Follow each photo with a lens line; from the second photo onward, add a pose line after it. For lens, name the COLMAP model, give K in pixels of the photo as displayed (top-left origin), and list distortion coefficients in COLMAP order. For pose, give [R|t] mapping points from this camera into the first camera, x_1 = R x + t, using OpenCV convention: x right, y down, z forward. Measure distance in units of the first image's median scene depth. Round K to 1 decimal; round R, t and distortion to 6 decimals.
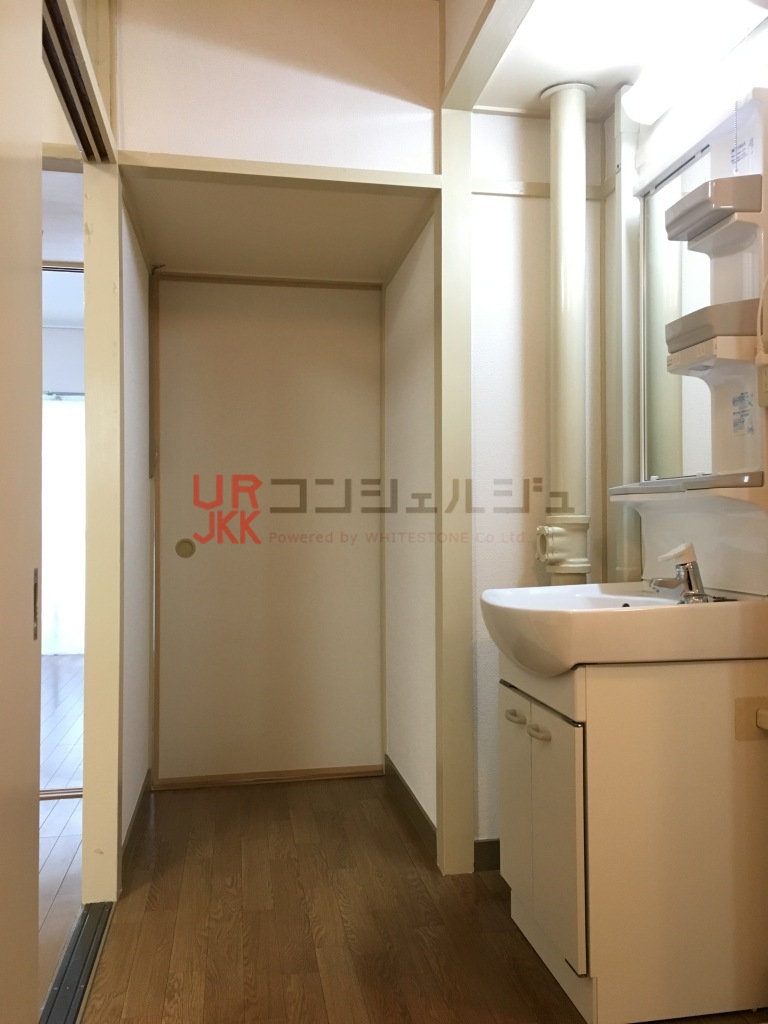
lens RADIAL K [[868.6, 0, 387.8], [0, 868.6, 513.2], [0, 0, 1]] dist [0.067184, -0.073651]
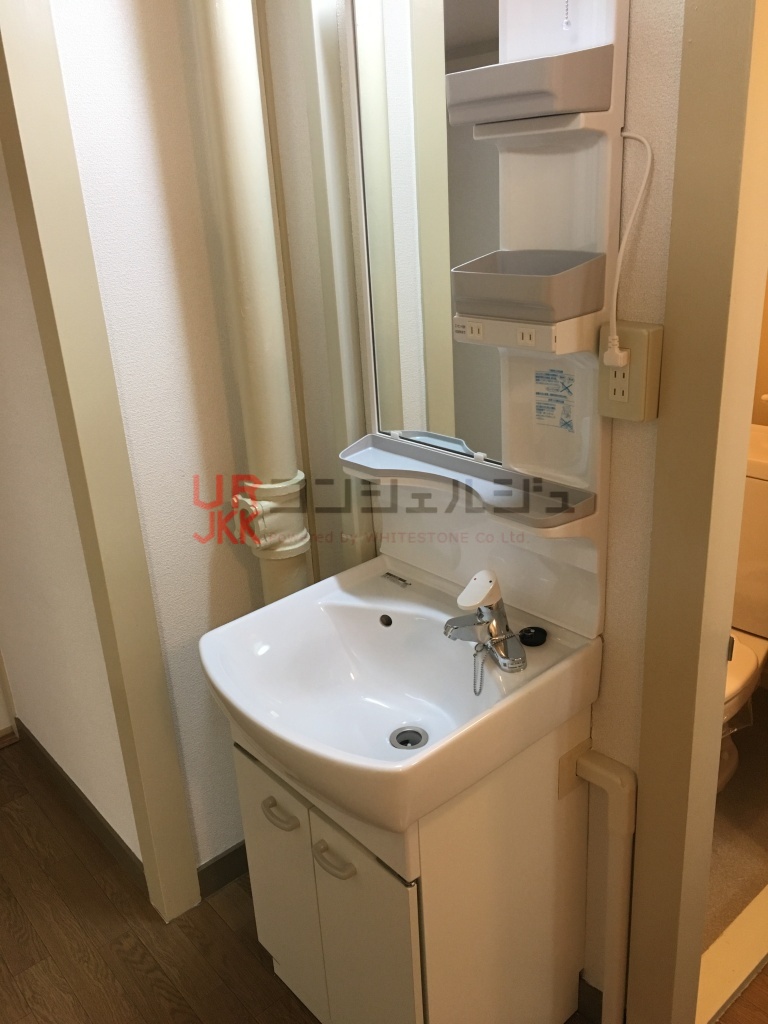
lens RADIAL K [[868.6, 0, 383.5], [0, 868.6, 510.9], [0, 0, 1]] dist [0.067184, -0.073651]
pose [[0.860991, -0.222578, 0.457334, -0.053091], [0.044830, 0.928874, 0.367672, -0.238475], [-0.506641, -0.296060, 0.809730, 0.367377]]
